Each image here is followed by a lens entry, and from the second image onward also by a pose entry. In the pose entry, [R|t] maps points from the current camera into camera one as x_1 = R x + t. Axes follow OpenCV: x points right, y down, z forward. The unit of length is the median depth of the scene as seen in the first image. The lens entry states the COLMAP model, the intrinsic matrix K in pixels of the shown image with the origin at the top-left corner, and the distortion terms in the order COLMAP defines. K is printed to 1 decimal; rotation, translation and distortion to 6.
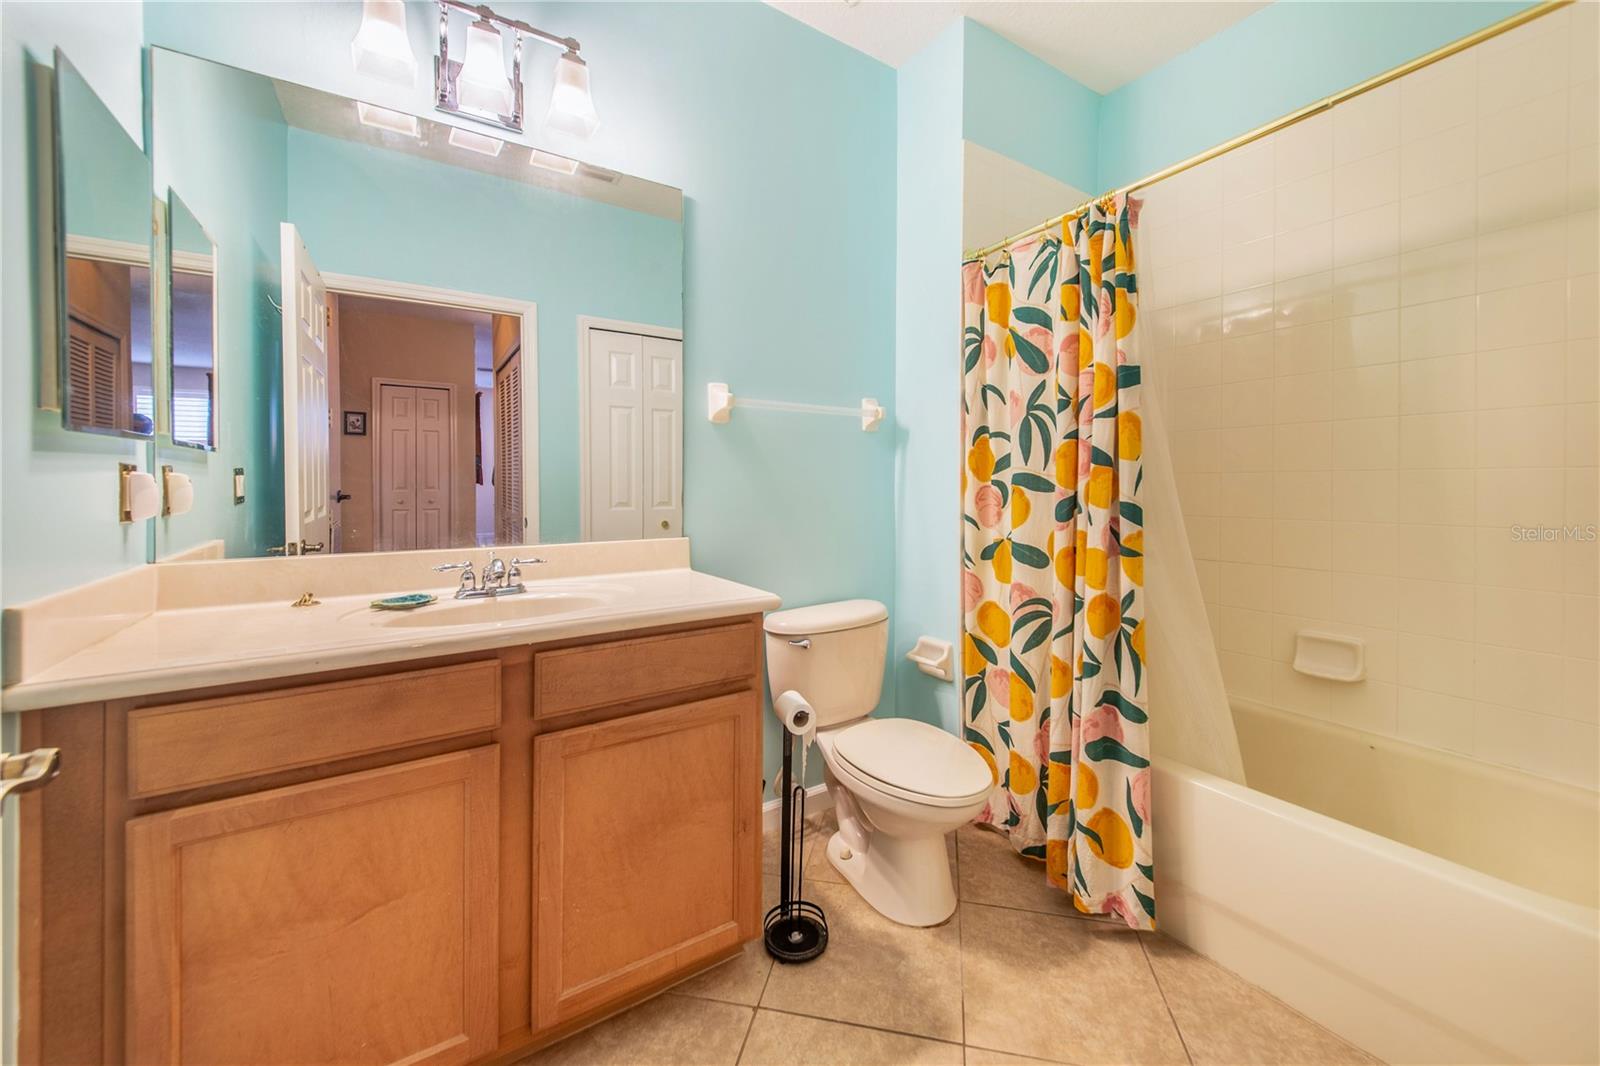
lens RADIAL K [[630.4, 0, 822.2], [0, 630.4, 474.8], [0, 0, 1]] dist [-0.000814, -0.000290]
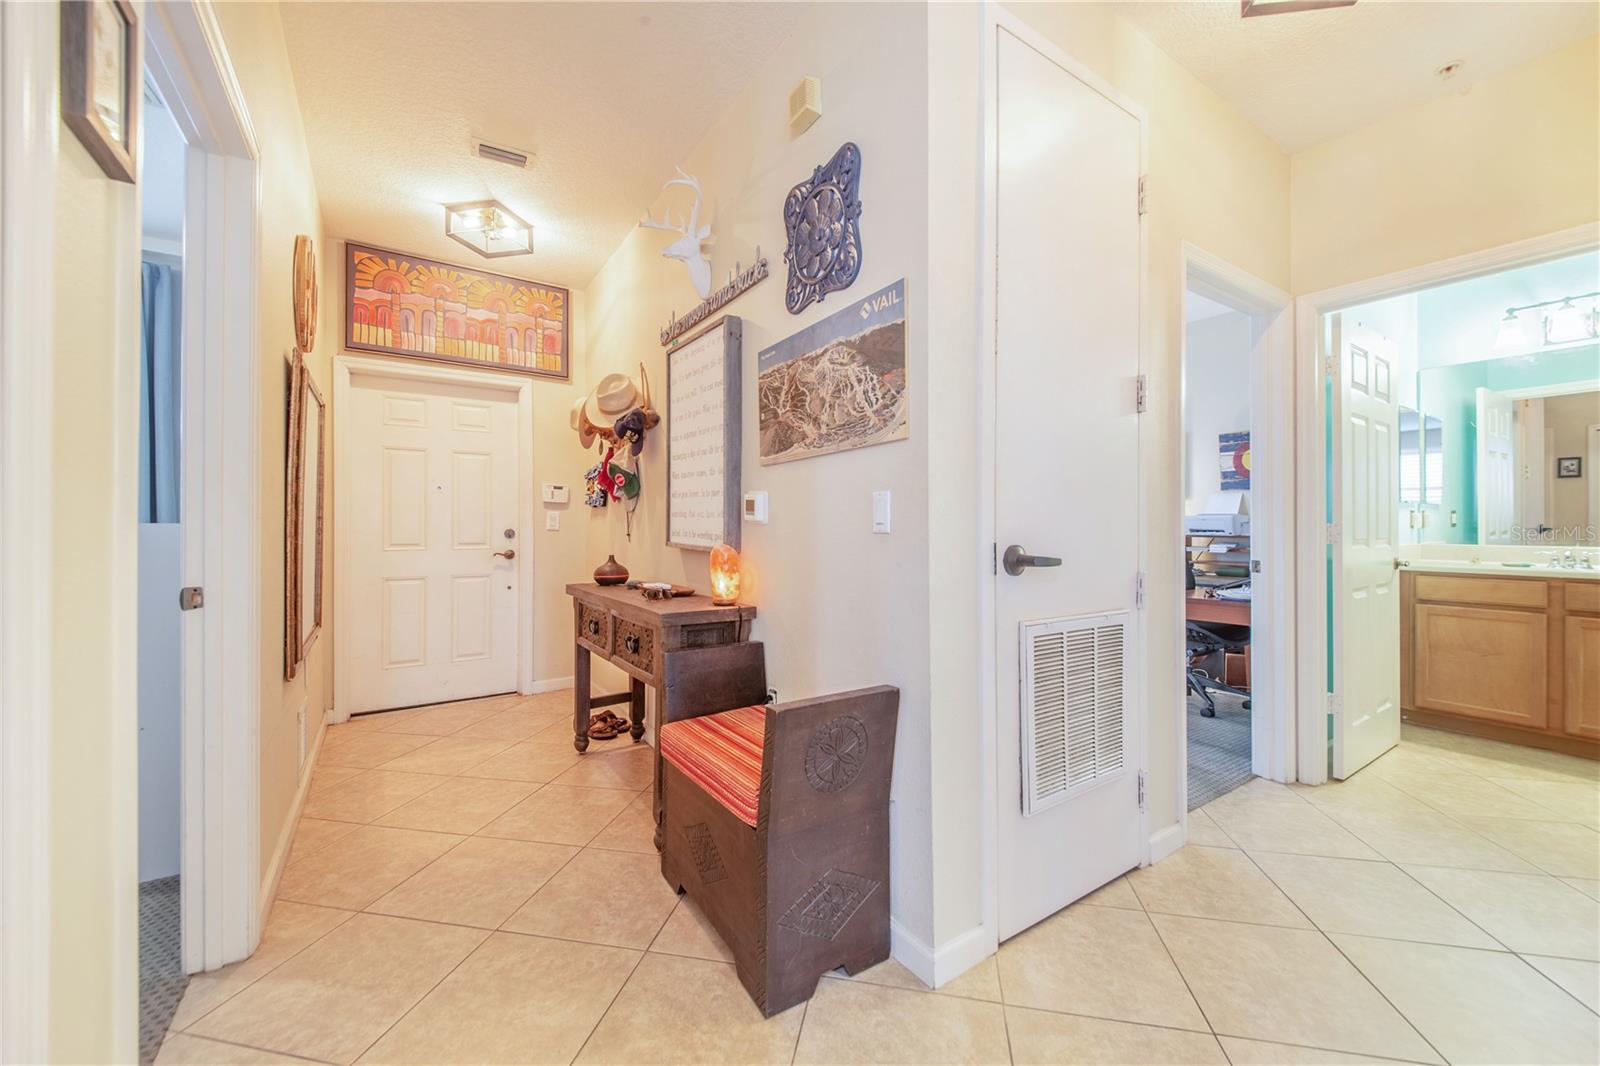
lens RADIAL K [[620.2, 0, 809.1], [0, 620.2, 530.0], [0, 0, 1]] dist [0.015137, -0.012406]
pose [[0.018176, 0.016073, -0.999706, 1.964934], [-0.001120, 0.999870, 0.016055, 0.035506], [0.999834, 0.000828, 0.018191, -2.081607]]
